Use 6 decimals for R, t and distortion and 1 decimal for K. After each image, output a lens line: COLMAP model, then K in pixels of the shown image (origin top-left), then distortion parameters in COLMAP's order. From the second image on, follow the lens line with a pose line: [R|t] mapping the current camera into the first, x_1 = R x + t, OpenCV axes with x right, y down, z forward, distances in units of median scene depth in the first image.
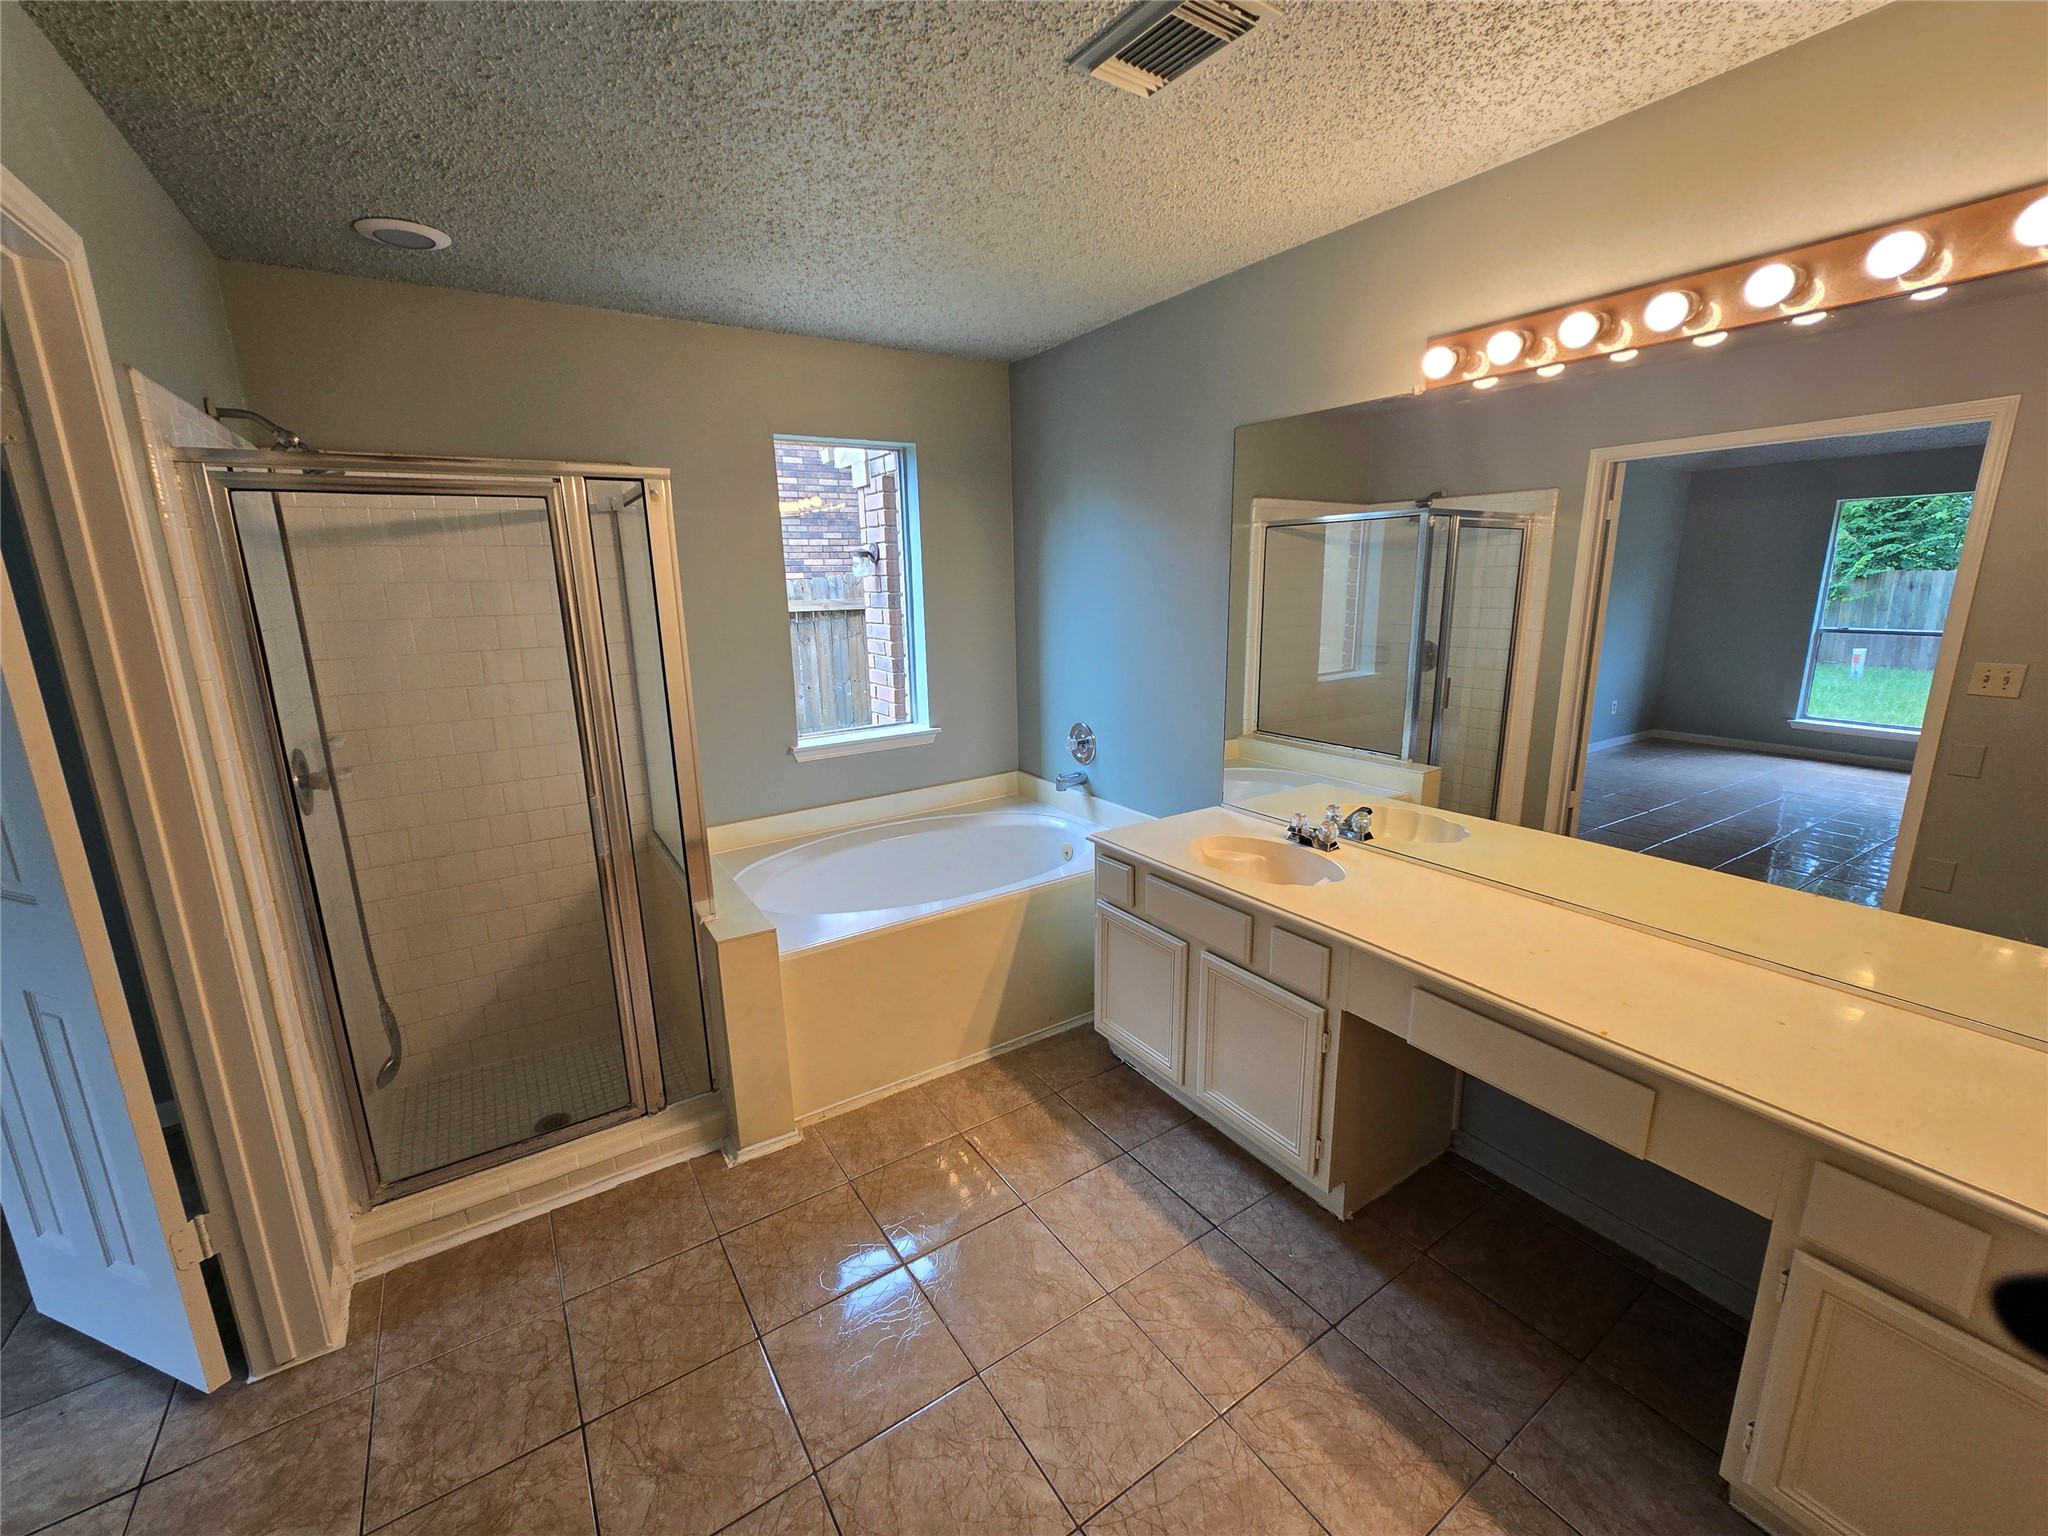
lens RADIAL K [[833.9, 0, 1028.8], [0, 833.9, 762.7], [0, 0, 1]] dist [-0.006911, 0.000147]
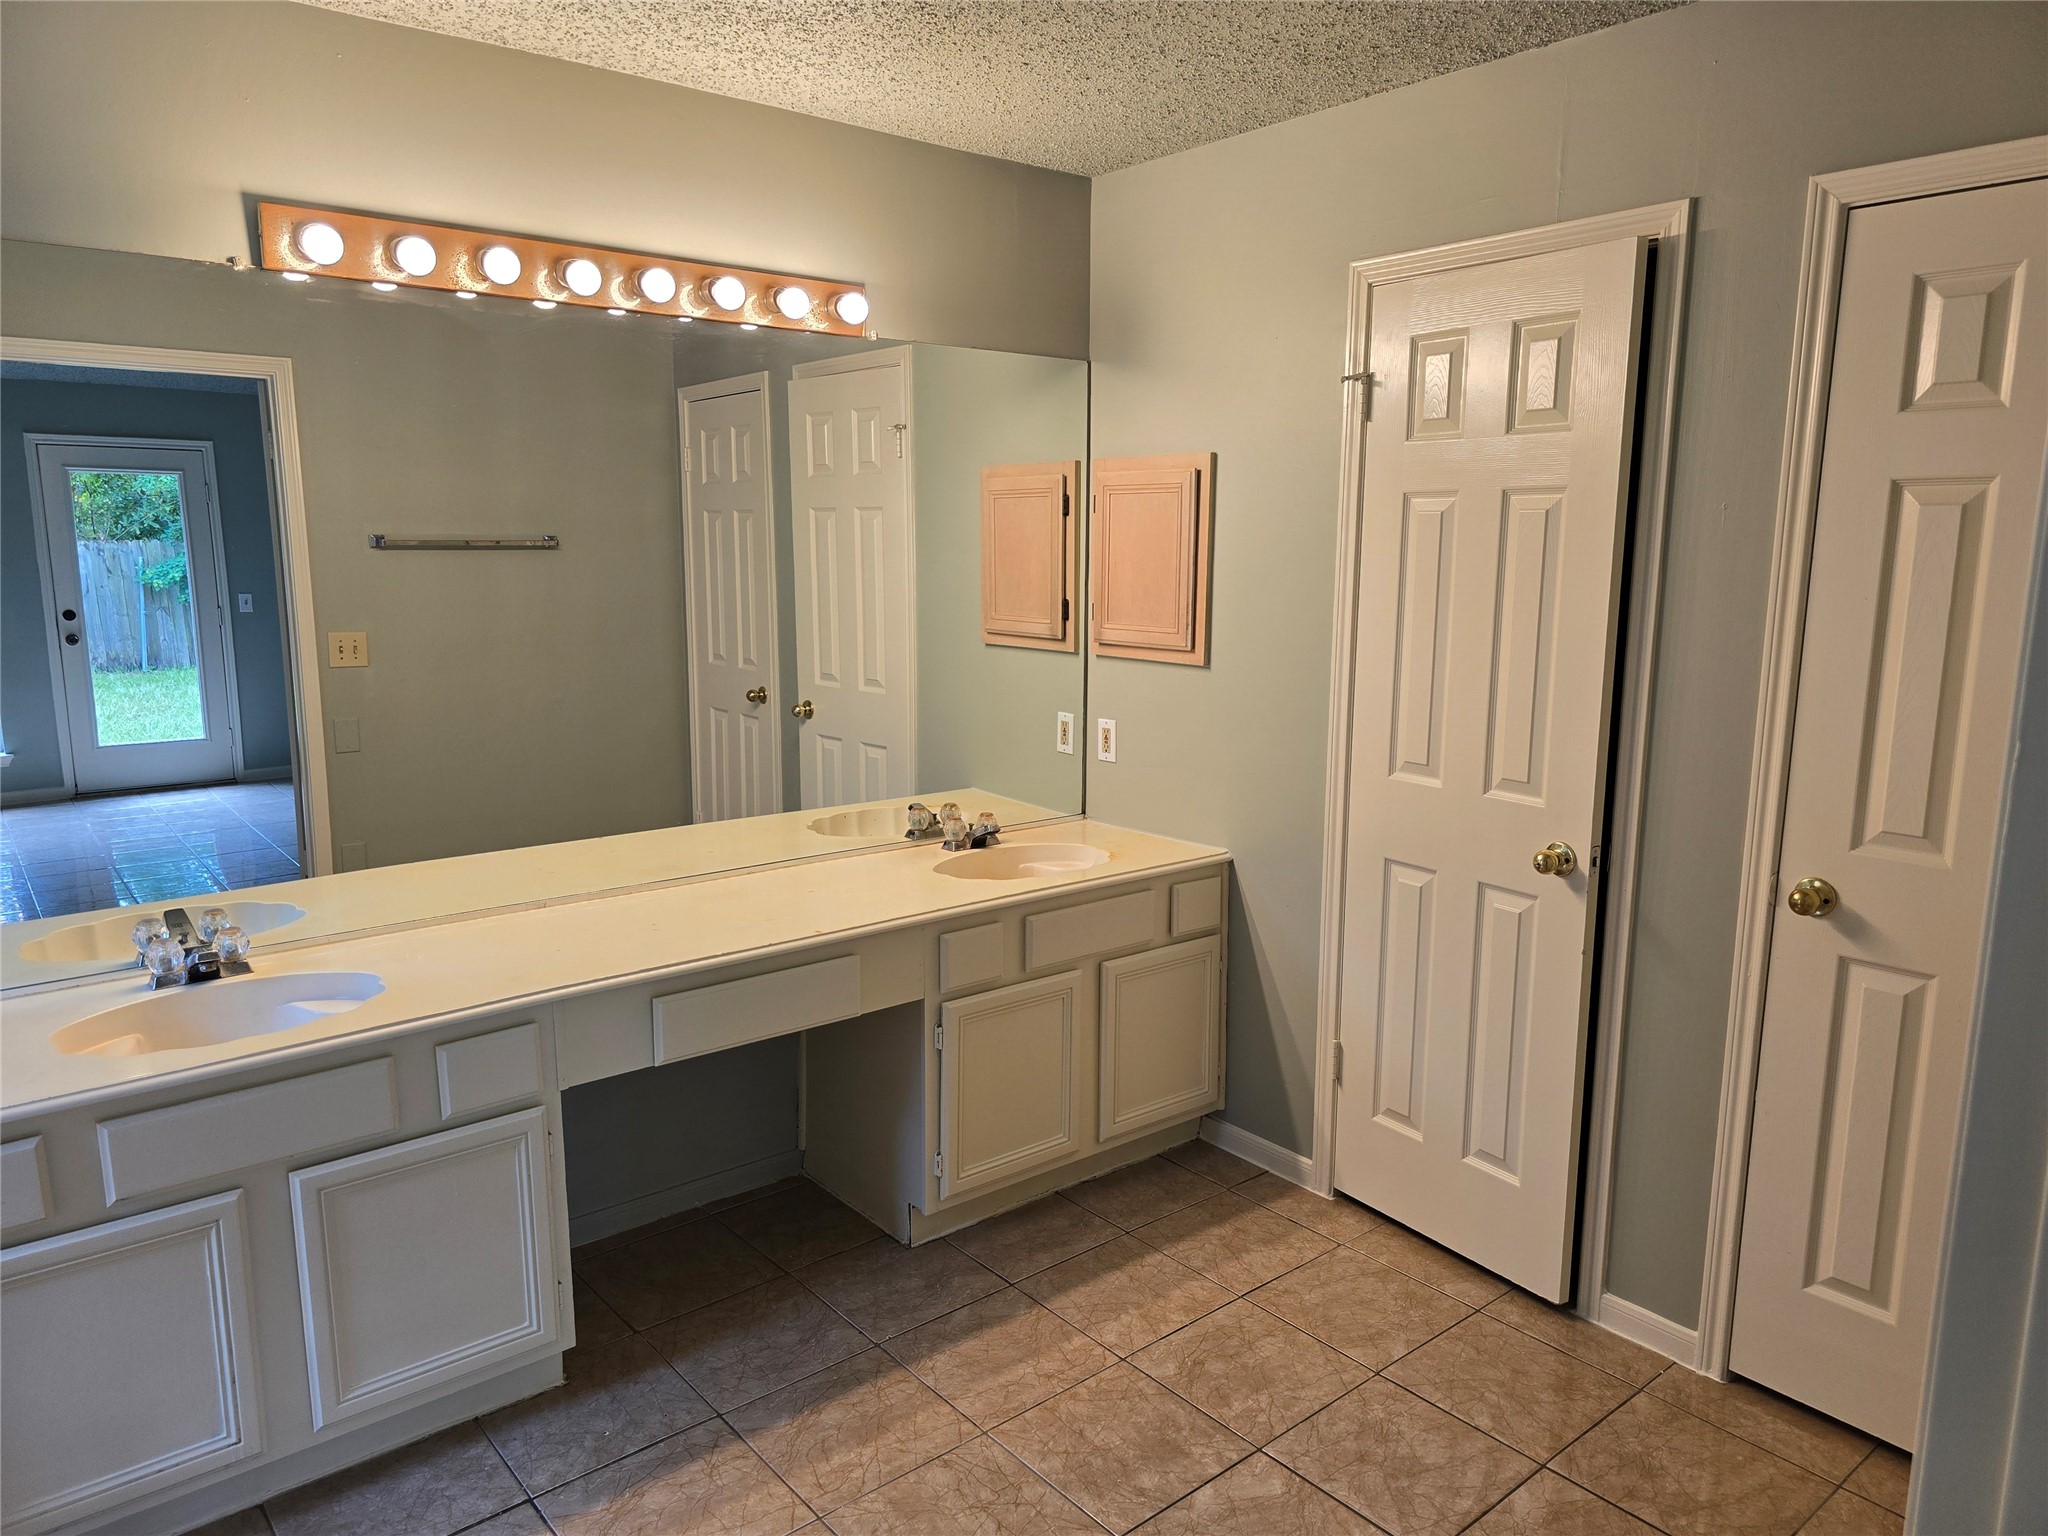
lens RADIAL K [[1377.1, 0, 1031.5], [0, 1377.1, 768.6], [0, 0, 1]] dist [0.052760, -0.041464]
pose [[-0.106221, -0.152182, 0.982628, -0.994037], [0.216423, 0.960989, 0.172226, -0.130316], [-0.970504, 0.230957, -0.069141, 0.667299]]
